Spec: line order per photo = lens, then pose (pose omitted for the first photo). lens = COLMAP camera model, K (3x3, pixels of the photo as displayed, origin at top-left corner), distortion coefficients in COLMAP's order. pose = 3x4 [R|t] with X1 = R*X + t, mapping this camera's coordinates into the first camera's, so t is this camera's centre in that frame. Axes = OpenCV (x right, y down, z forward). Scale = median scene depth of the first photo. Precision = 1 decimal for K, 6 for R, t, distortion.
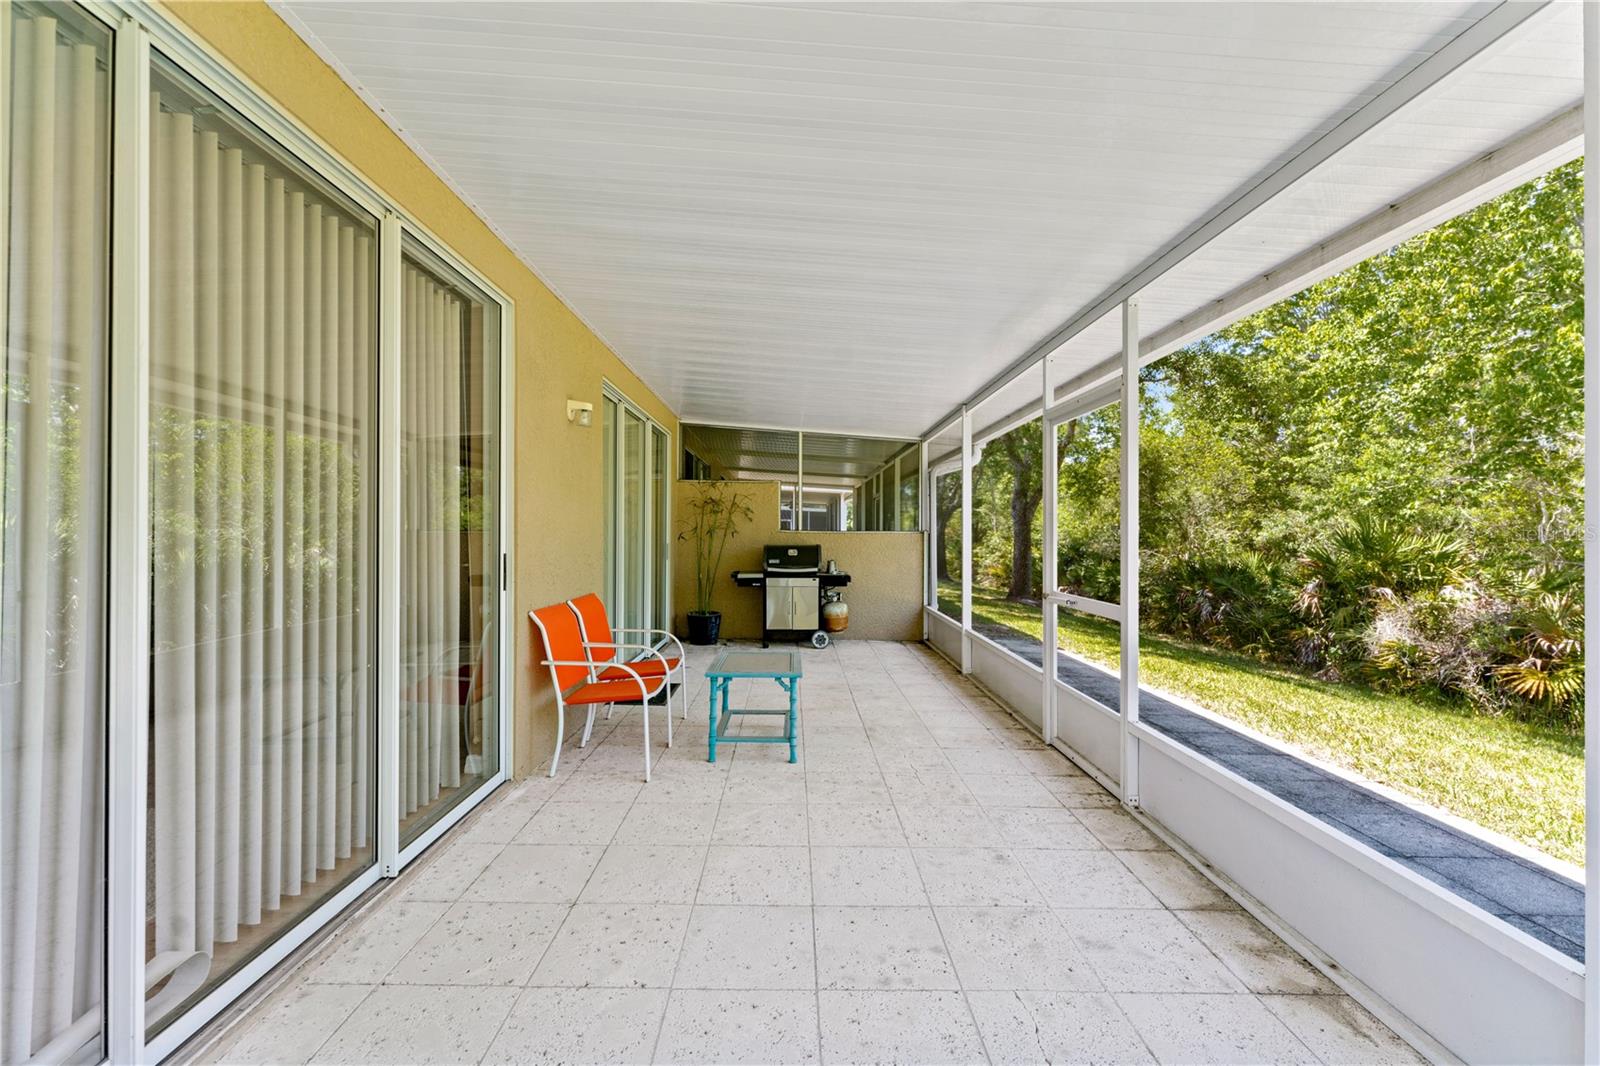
lens RADIAL K [[641.5, 0, 793.8], [0, 641.5, 527.2], [0, 0, 1]] dist [0.001517, 0.000105]
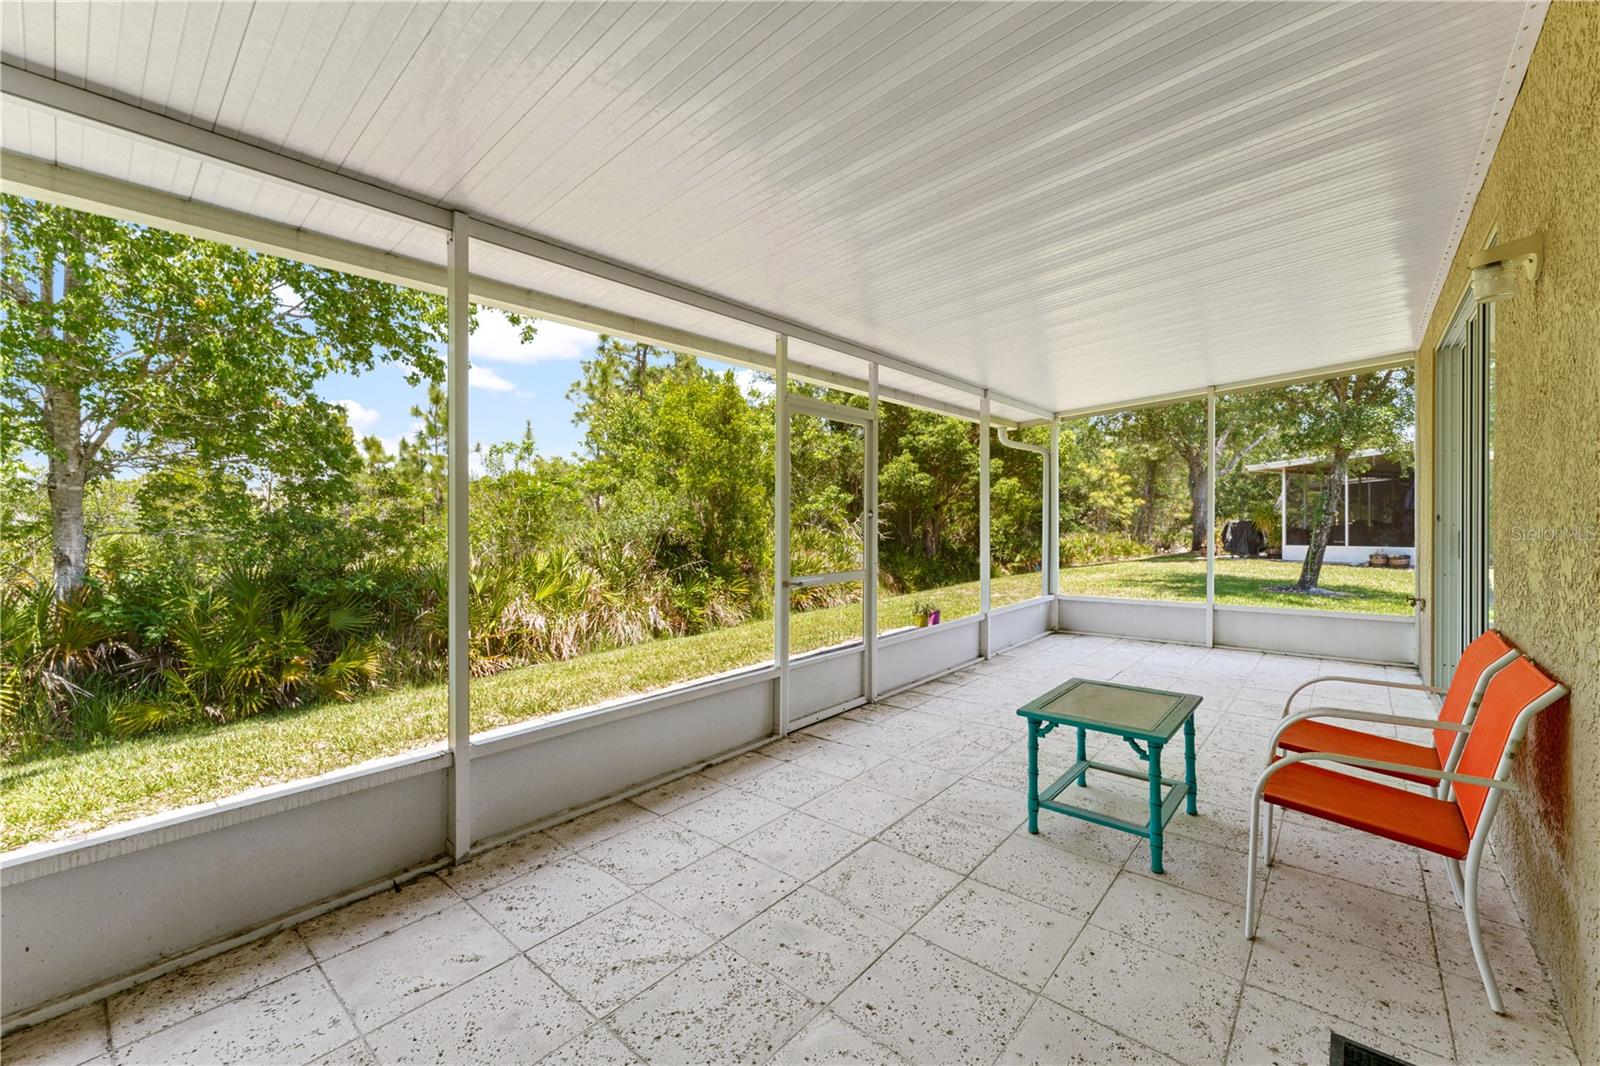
lens RADIAL K [[627.9, 0, 799.2], [0, 627.9, 523.1], [0, 0, 1]] dist [0.000072, 0.000067]
pose [[-0.744185, 0.000334, 0.667974, -0.238782], [0.002585, 0.999994, 0.002379, 0.012171], [-0.667969, 0.003497, -0.744181, 1.587539]]
